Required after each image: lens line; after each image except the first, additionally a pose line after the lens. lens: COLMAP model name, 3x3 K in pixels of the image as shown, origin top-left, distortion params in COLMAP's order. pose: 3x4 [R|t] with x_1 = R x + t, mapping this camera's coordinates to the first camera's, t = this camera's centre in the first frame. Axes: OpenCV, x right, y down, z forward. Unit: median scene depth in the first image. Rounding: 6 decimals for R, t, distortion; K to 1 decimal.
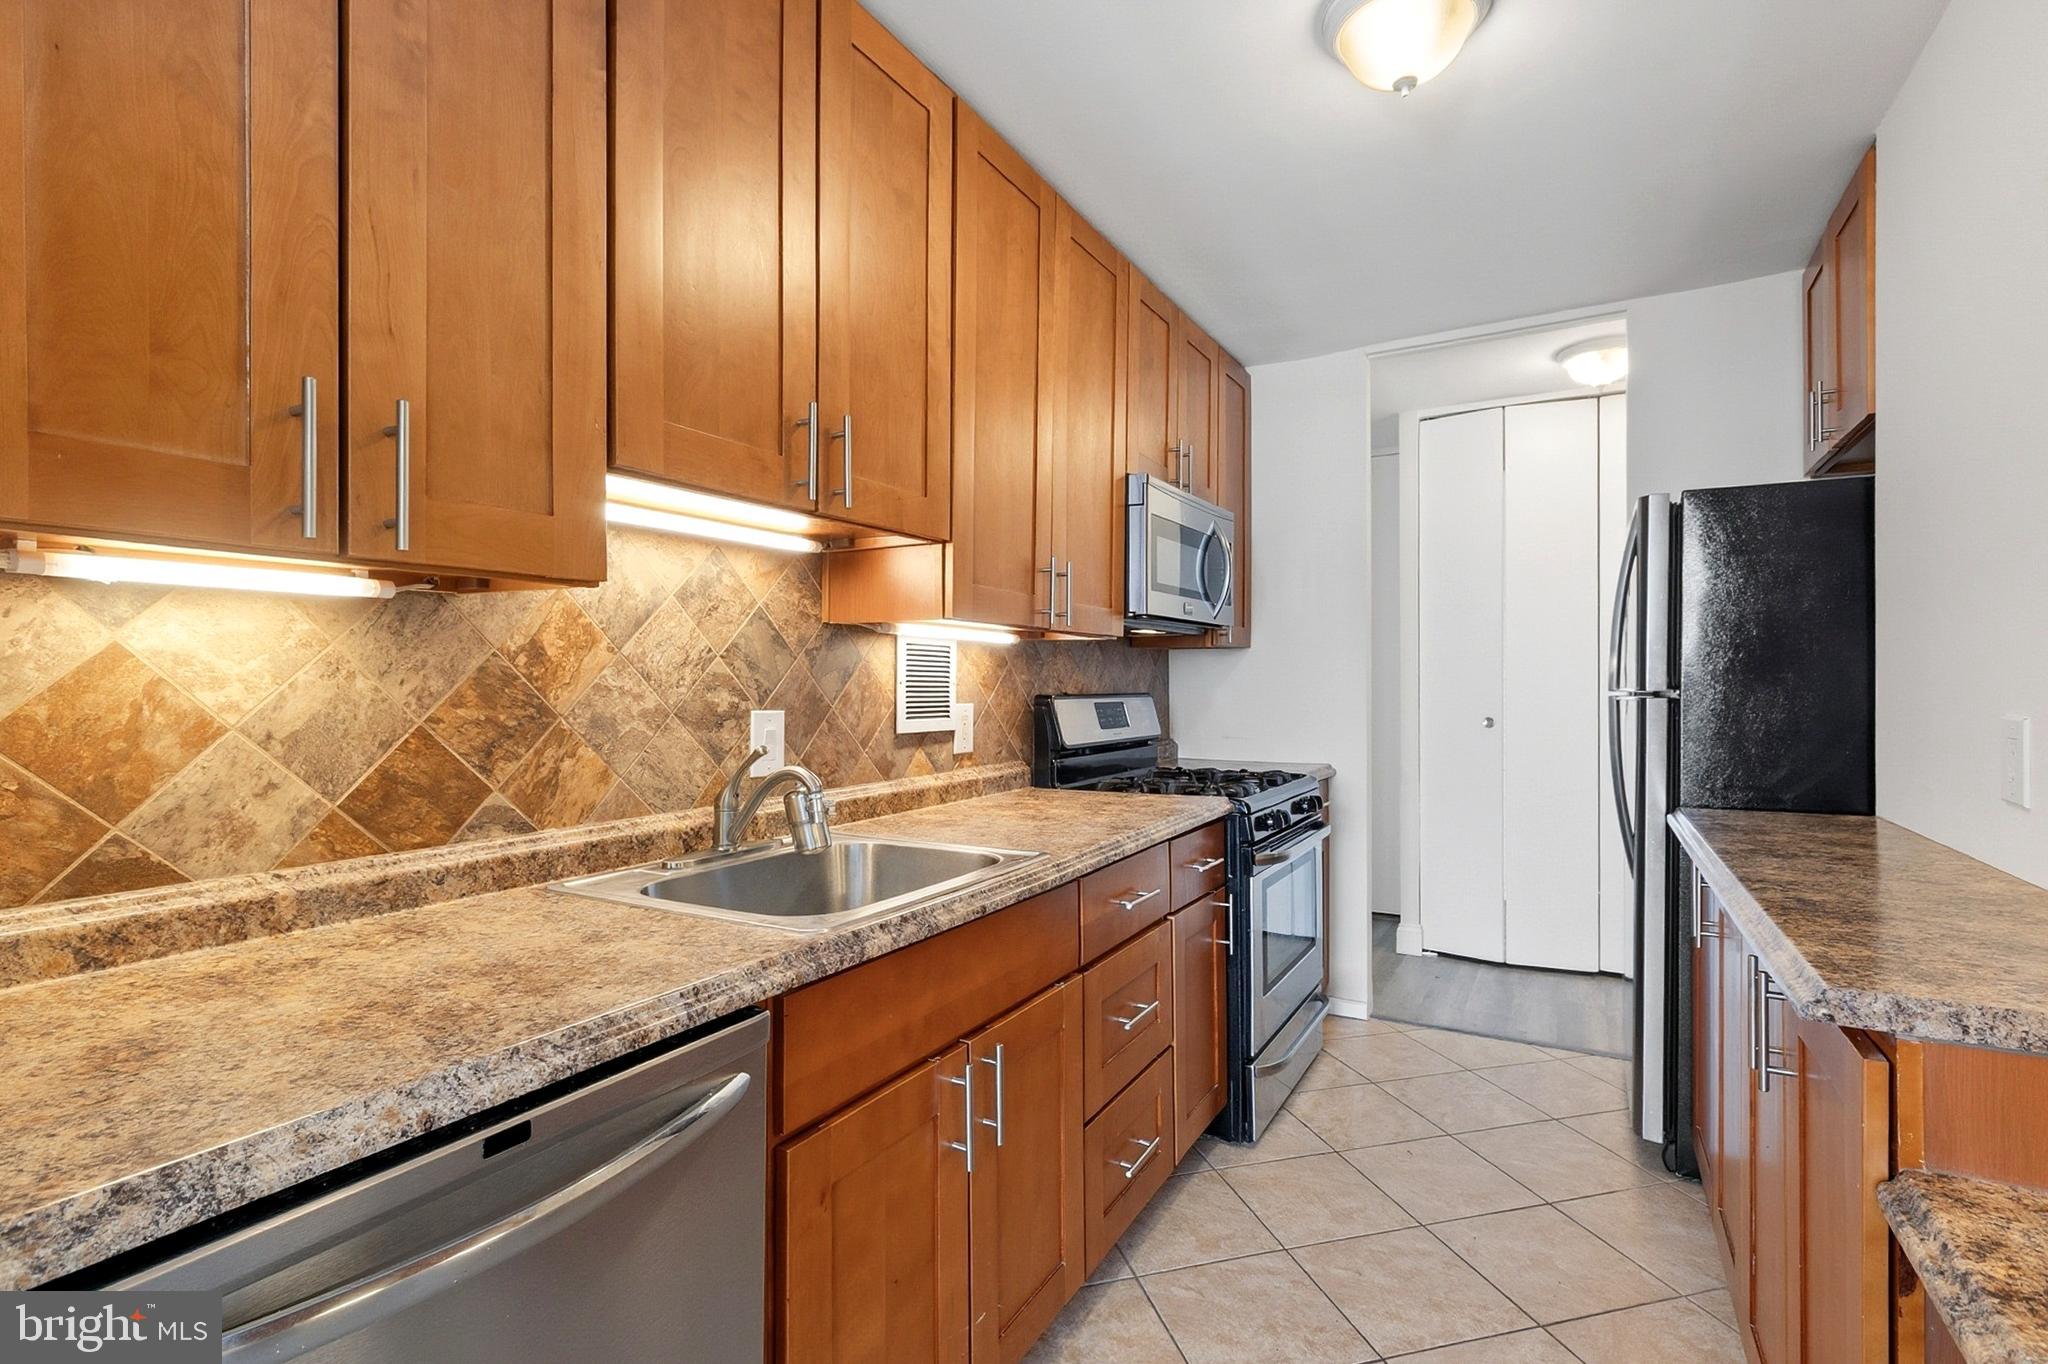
lens RADIAL K [[933.6, 0, 1022.1], [0, 933.6, 674.5], [0, 0, 1]] dist [0.005922, -0.002302]
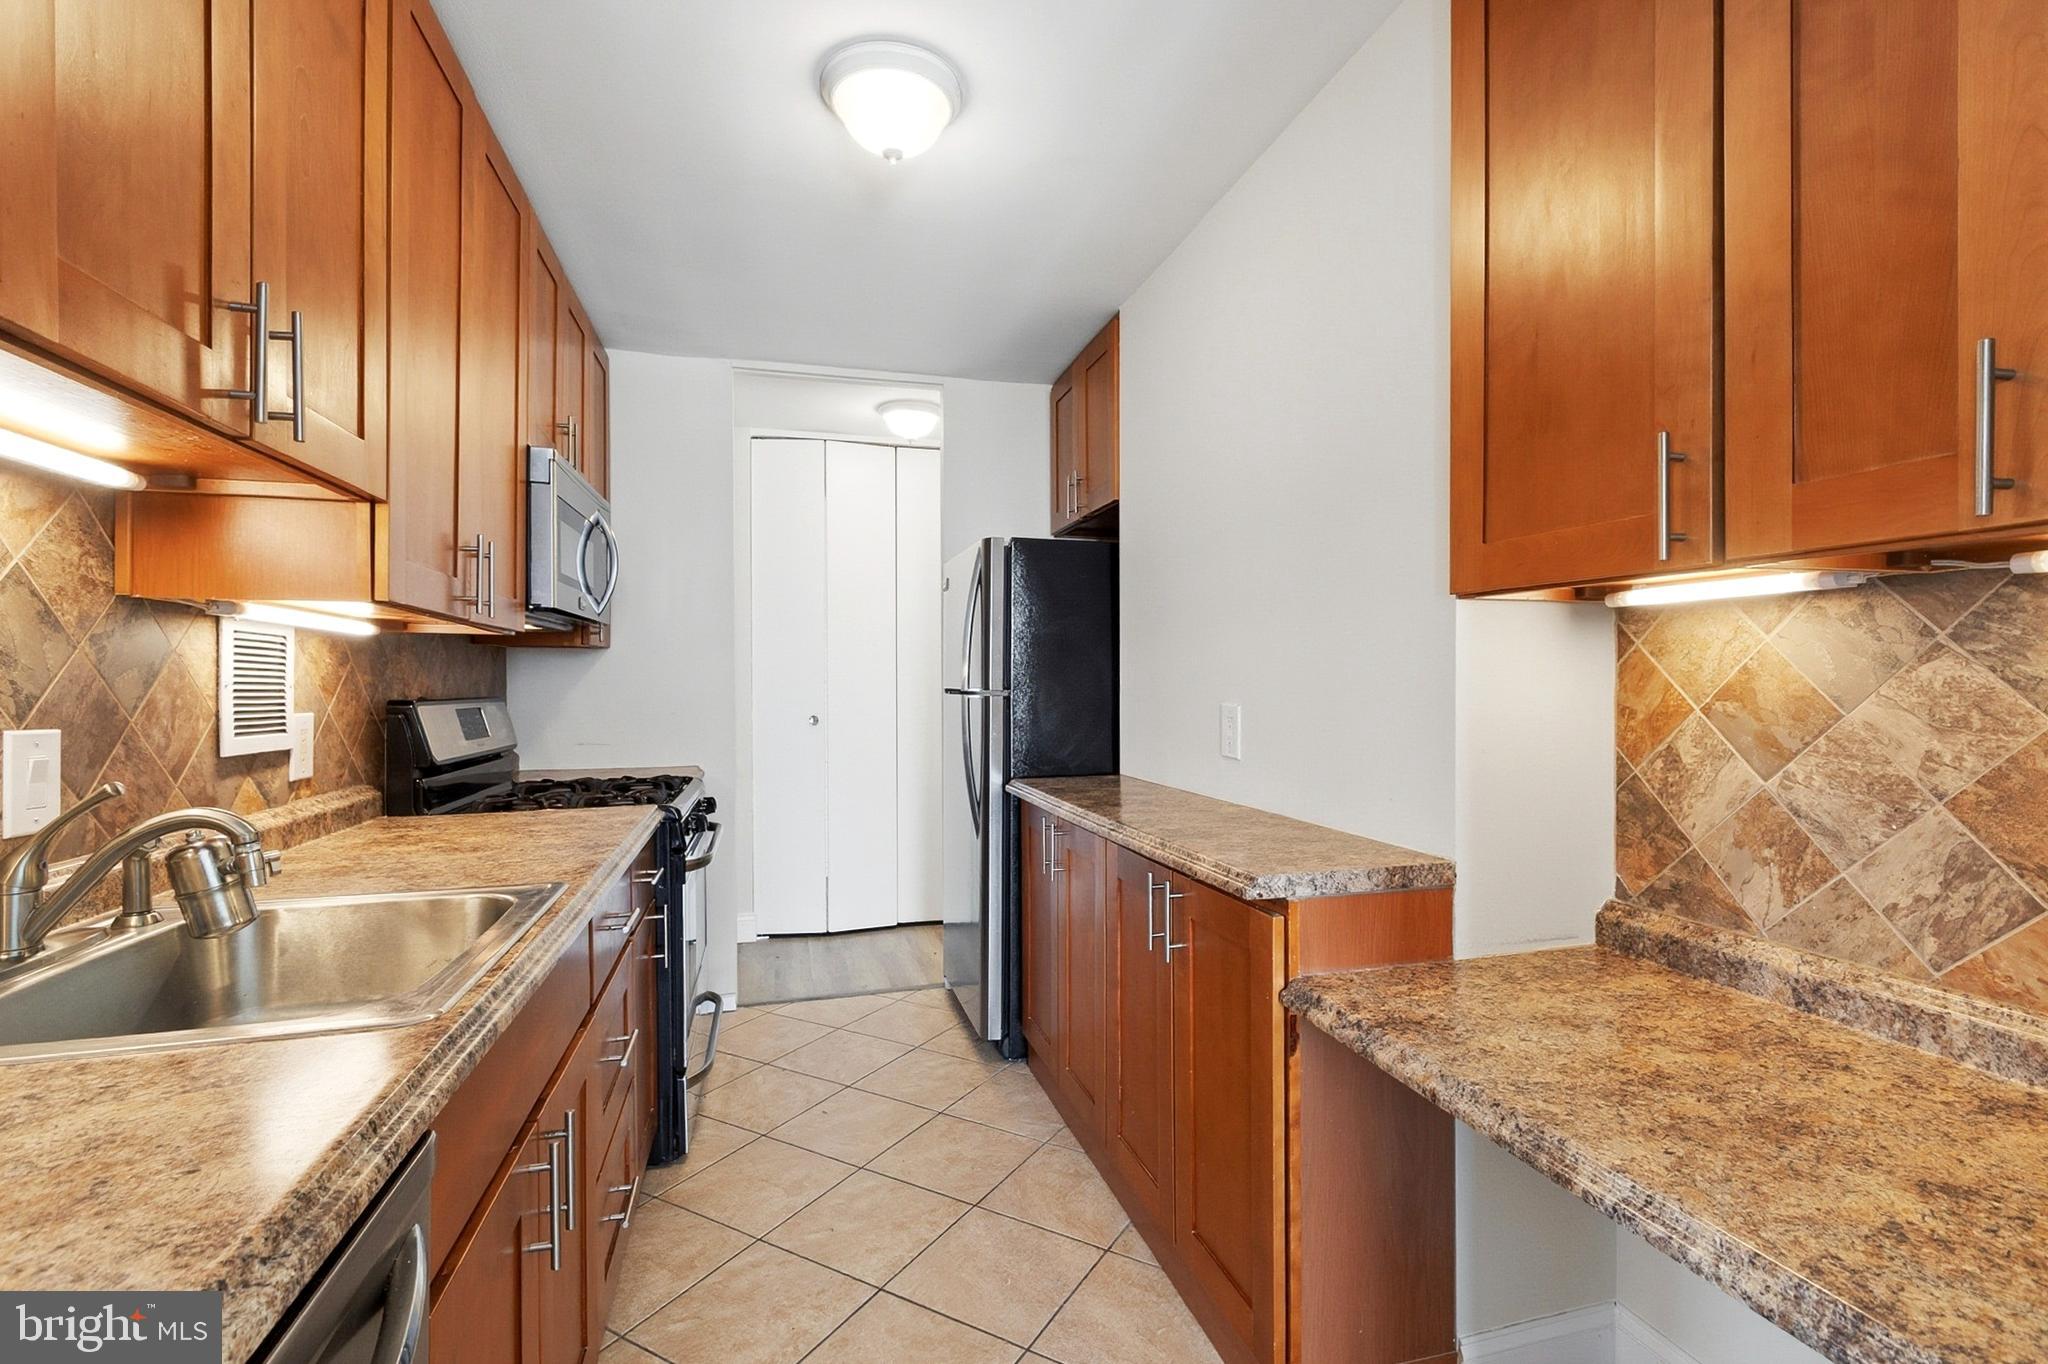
lens RADIAL K [[933.6, 0, 1016.7], [0, 933.6, 677.7], [0, 0, 1]] dist [0.005922, -0.002302]
pose [[0.705427, 0.003852, 0.708772, -0.193963], [-0.004345, 0.999990, -0.001111, 0.001163], [-0.708769, -0.002296, 0.705437, 0.064228]]
